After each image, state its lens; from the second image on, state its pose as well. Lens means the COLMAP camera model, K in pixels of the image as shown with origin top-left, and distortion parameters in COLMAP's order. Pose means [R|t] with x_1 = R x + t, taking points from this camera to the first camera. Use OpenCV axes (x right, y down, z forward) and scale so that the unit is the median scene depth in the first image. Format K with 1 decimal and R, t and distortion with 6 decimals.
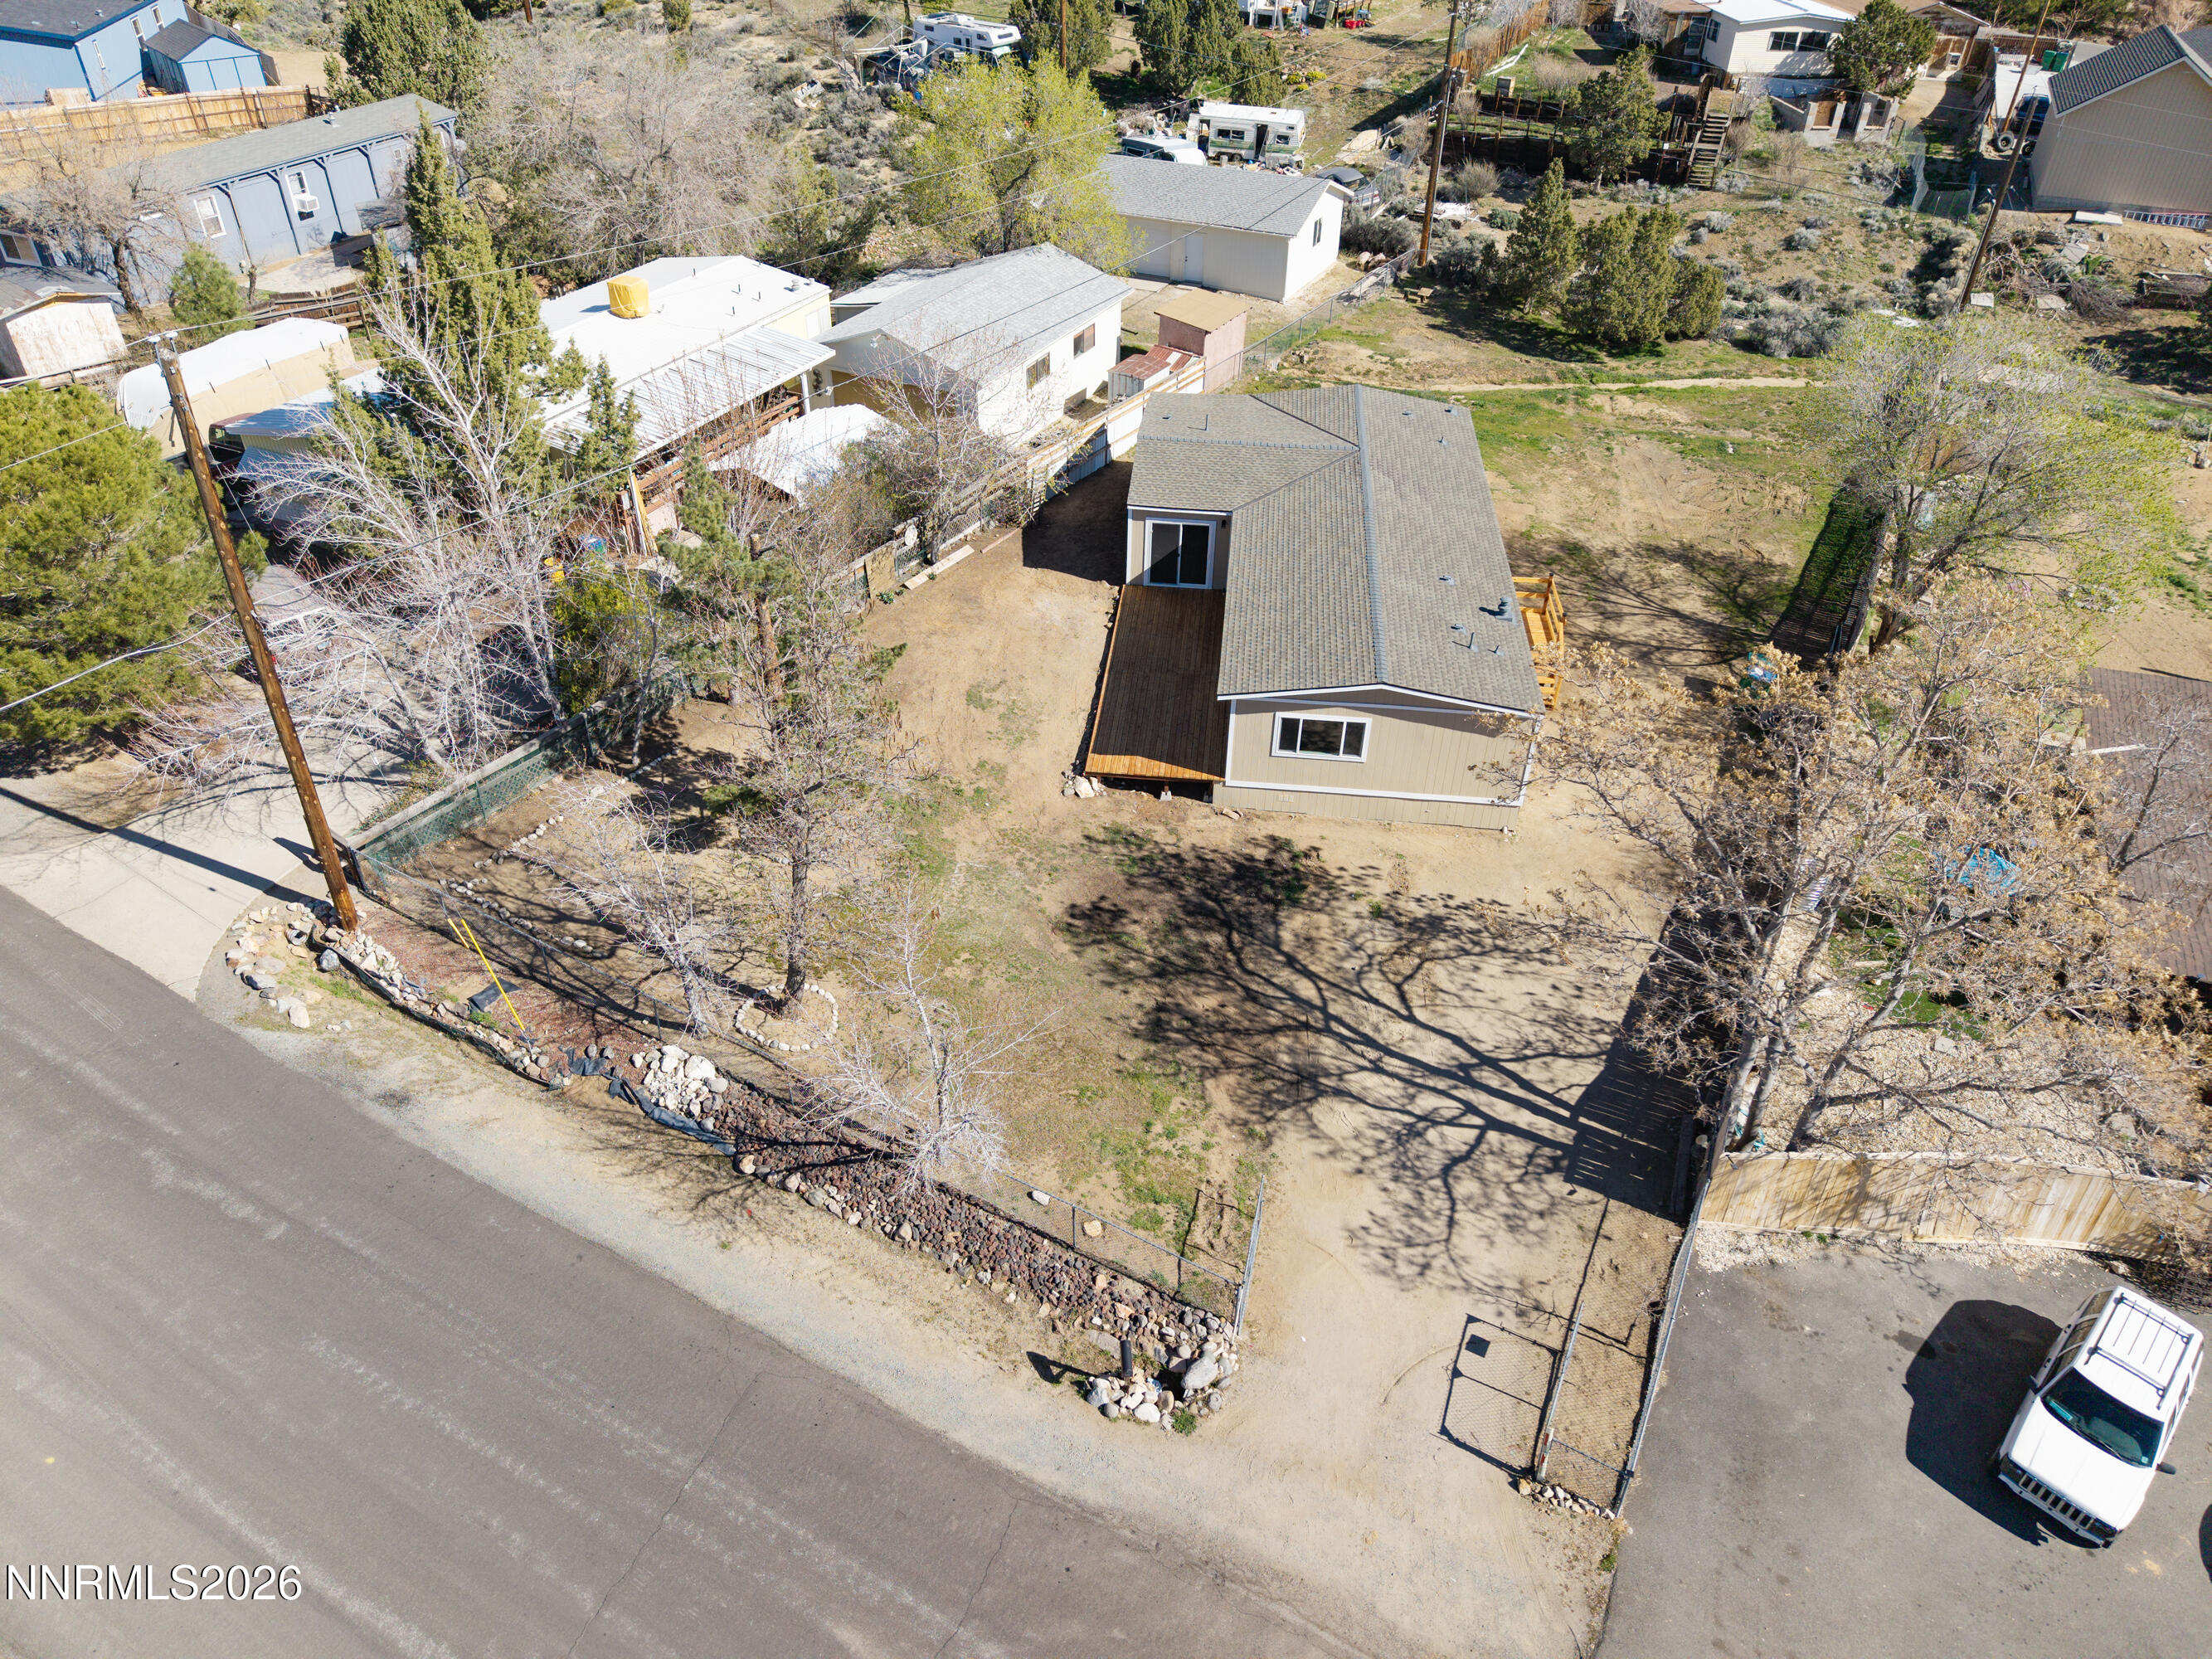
lens RADIAL K [[1498.1, 0, 1106.0], [0, 1498.1, 829.5], [0, 0, 1]] dist [0.035732, -0.044523]
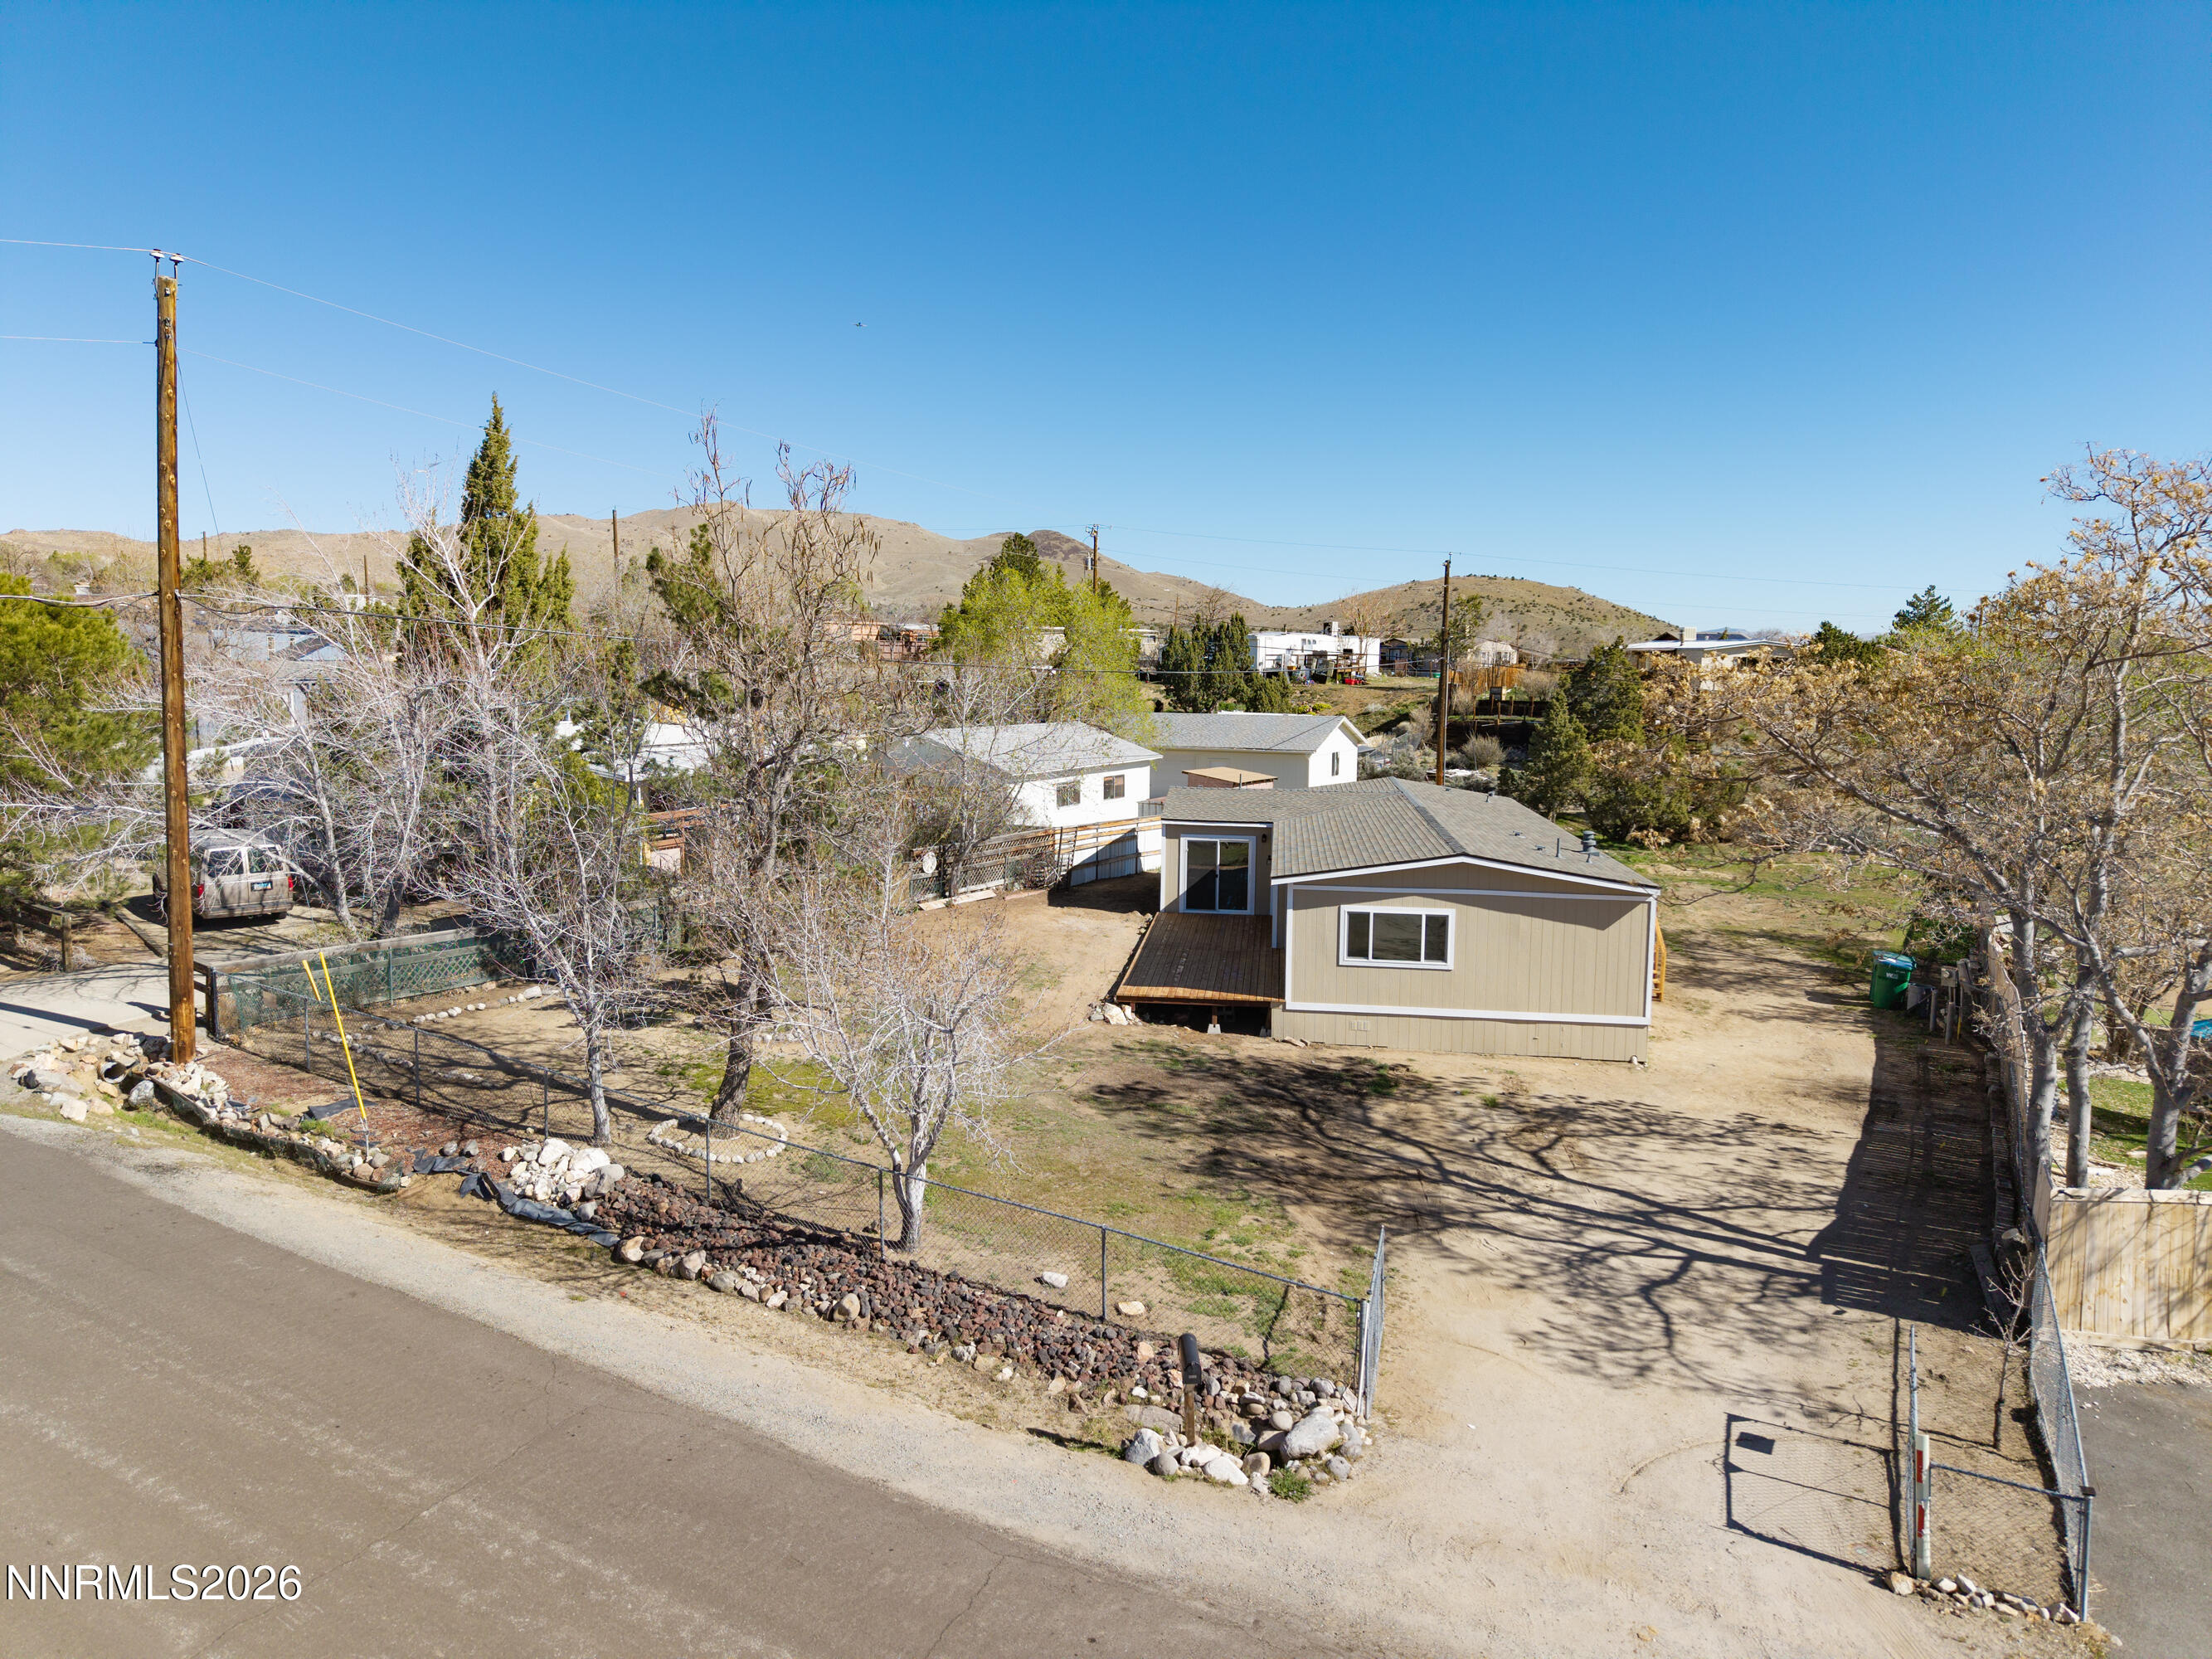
lens RADIAL K [[1493.2, 0, 1106.0], [0, 1493.2, 829.5], [0, 0, 1]] dist [0.015427, -0.009747]
pose [[0.999890, -0.000775, -0.014827, -0.009391], [-0.006749, 0.865753, -0.500425, 0.380981], [0.013224, 0.500470, 0.865653, 0.294856]]
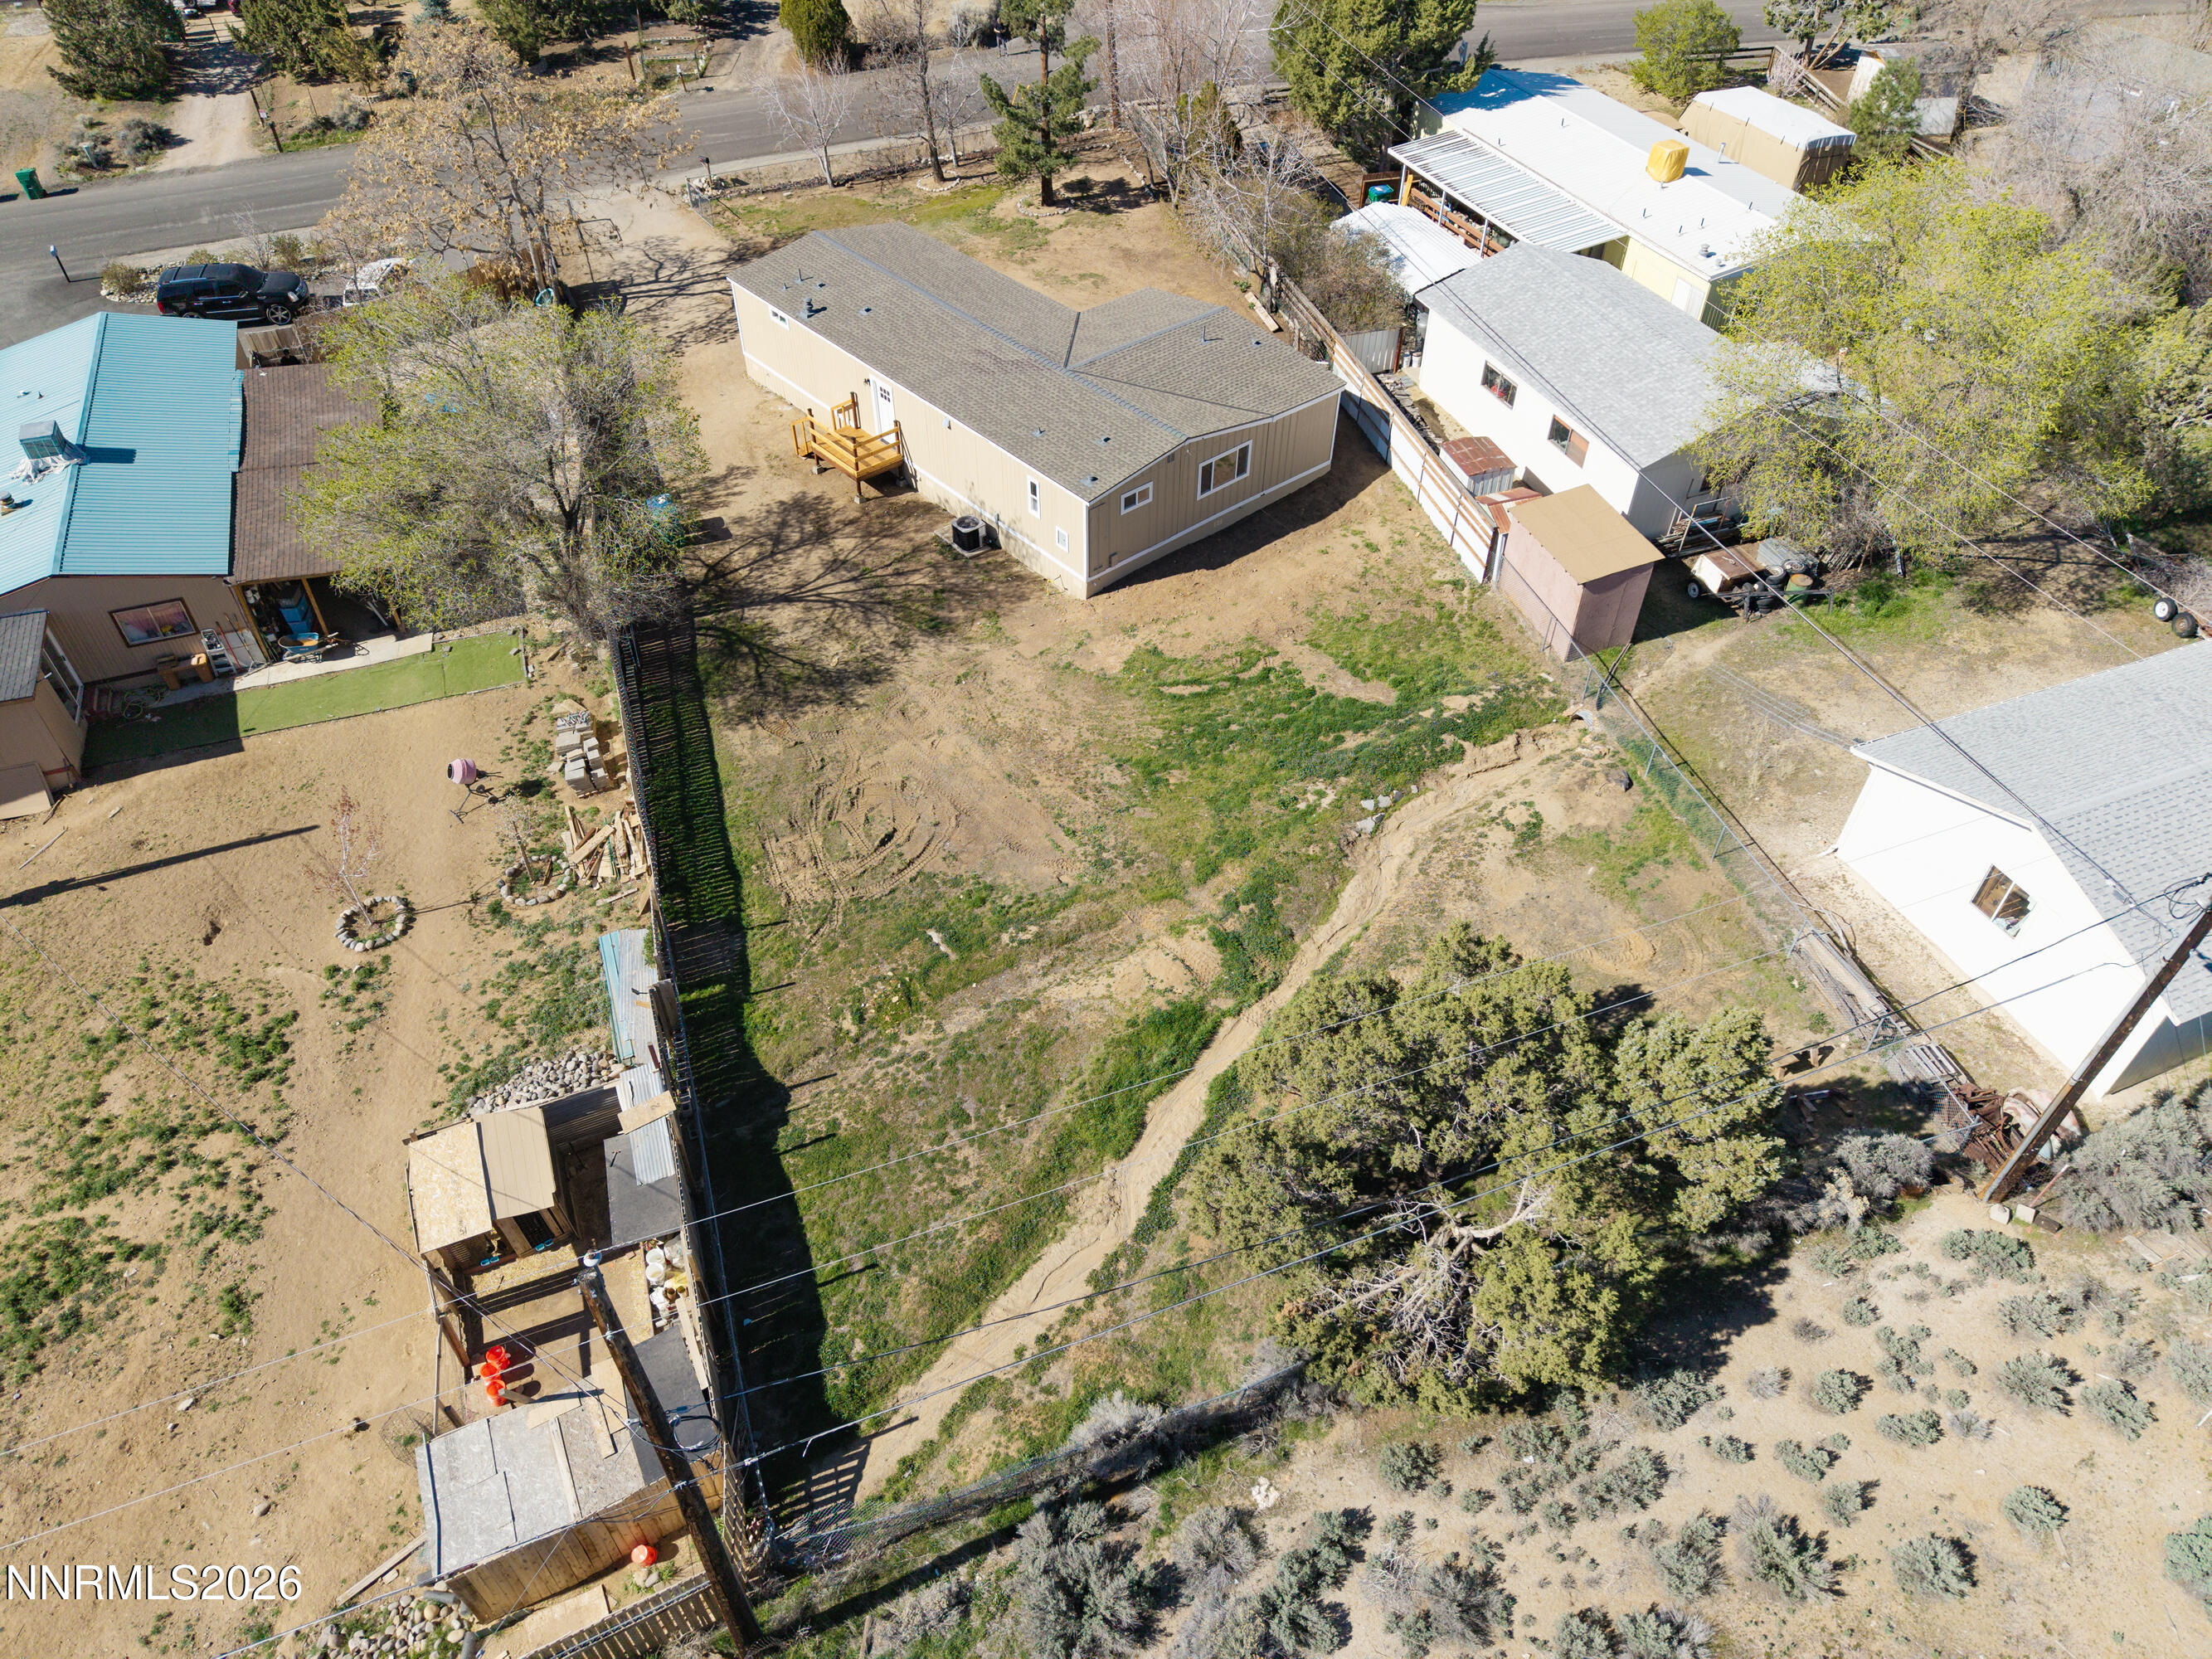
lens RADIAL K [[1493.2, 0, 1106.0], [0, 1493.2, 829.5], [0, 0, 1]] dist [0.015427, -0.009747]
pose [[-0.682442, 0.494747, -0.538050, 1.345647], [-0.437869, 0.312697, 0.842907, -1.618223], [0.585272, 0.810830, 0.003236, 2.006692]]
